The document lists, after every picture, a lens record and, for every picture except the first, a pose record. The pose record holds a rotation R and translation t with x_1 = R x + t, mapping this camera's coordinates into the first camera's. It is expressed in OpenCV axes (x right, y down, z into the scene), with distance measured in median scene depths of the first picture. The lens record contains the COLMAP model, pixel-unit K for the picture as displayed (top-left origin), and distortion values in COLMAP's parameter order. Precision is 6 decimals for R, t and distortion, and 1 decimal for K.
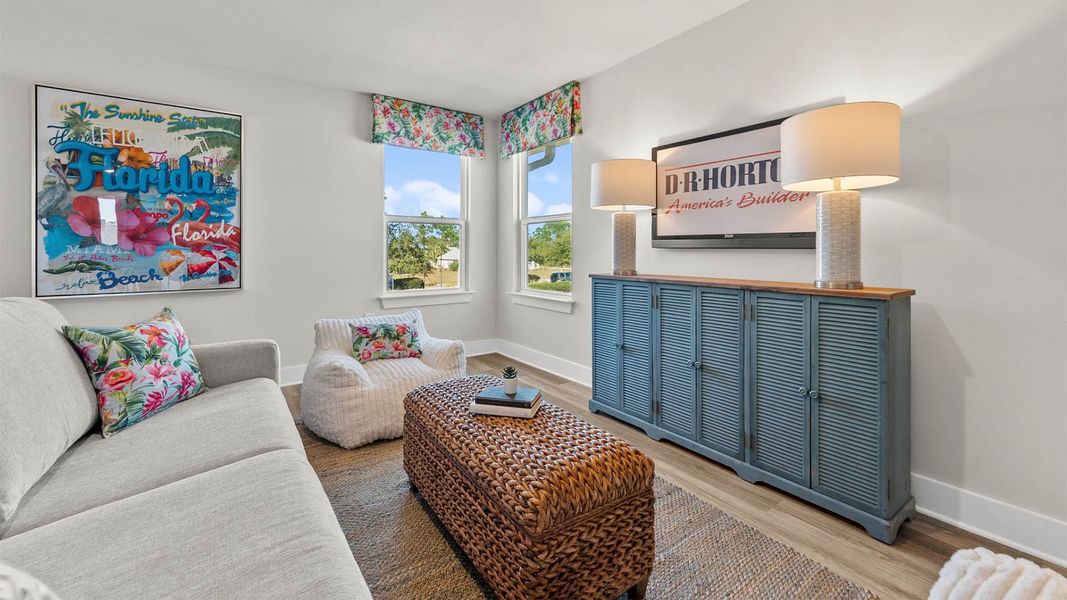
lens RADIAL K [[429.3, 0, 530.2], [0, 429.3, 247.8], [0, 0, 1]] dist [-0.000119, 0.000136]
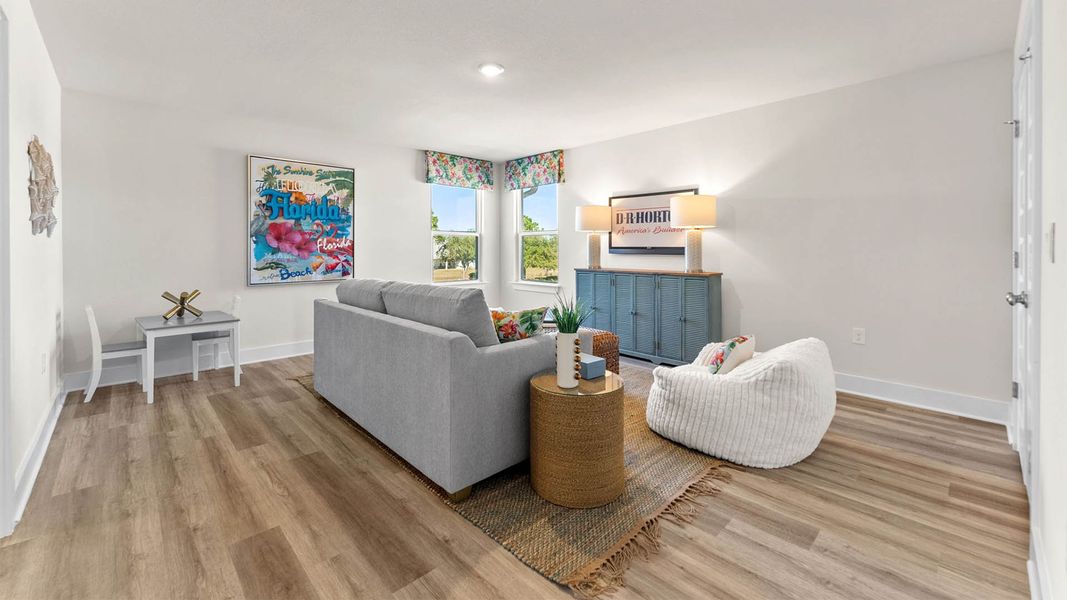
lens RADIAL K [[429.3, 0, 530.2], [0, 429.3, 247.8], [0, 0, 1]] dist [-0.000119, 0.000136]
pose [[0.989837, -0.000936, 0.142207, -0.281817], [0.000609, 0.999997, 0.002342, -0.026213], [-0.142208, -0.002231, 0.989834, -0.690598]]
